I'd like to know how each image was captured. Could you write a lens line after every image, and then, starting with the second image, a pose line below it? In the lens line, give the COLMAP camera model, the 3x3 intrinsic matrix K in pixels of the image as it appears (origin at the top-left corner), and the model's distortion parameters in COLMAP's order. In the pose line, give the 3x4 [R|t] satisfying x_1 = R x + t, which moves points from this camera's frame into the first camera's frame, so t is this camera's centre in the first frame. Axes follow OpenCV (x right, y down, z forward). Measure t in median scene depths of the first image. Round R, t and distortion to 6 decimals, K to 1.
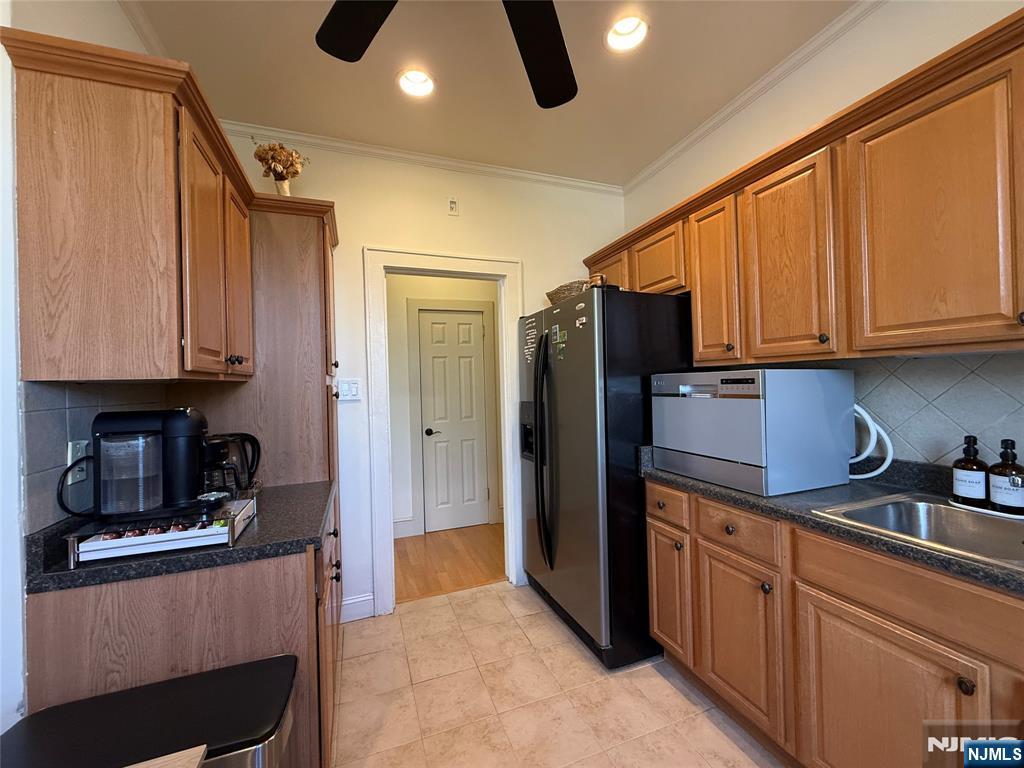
lens RADIAL K [[407.3, 0, 510.2], [0, 407.3, 382.1], [0, 0, 1]] dist [-0.000960, 0.000379]
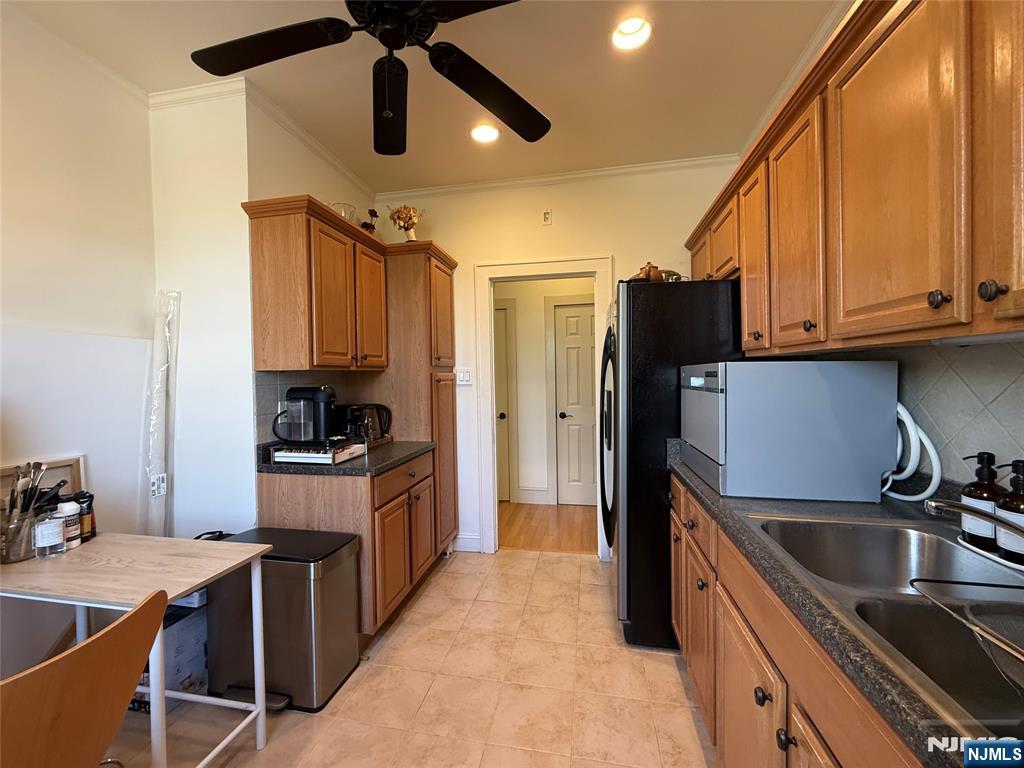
lens RADIAL K [[407.3, 0, 510.2], [0, 407.3, 382.1], [0, 0, 1]] dist [-0.000960, 0.000379]
pose [[0.852880, 0.021541, -0.521662, 0.640149], [-0.004685, 0.999424, 0.033611, -0.013329], [0.522086, -0.026222, 0.852490, -0.060828]]
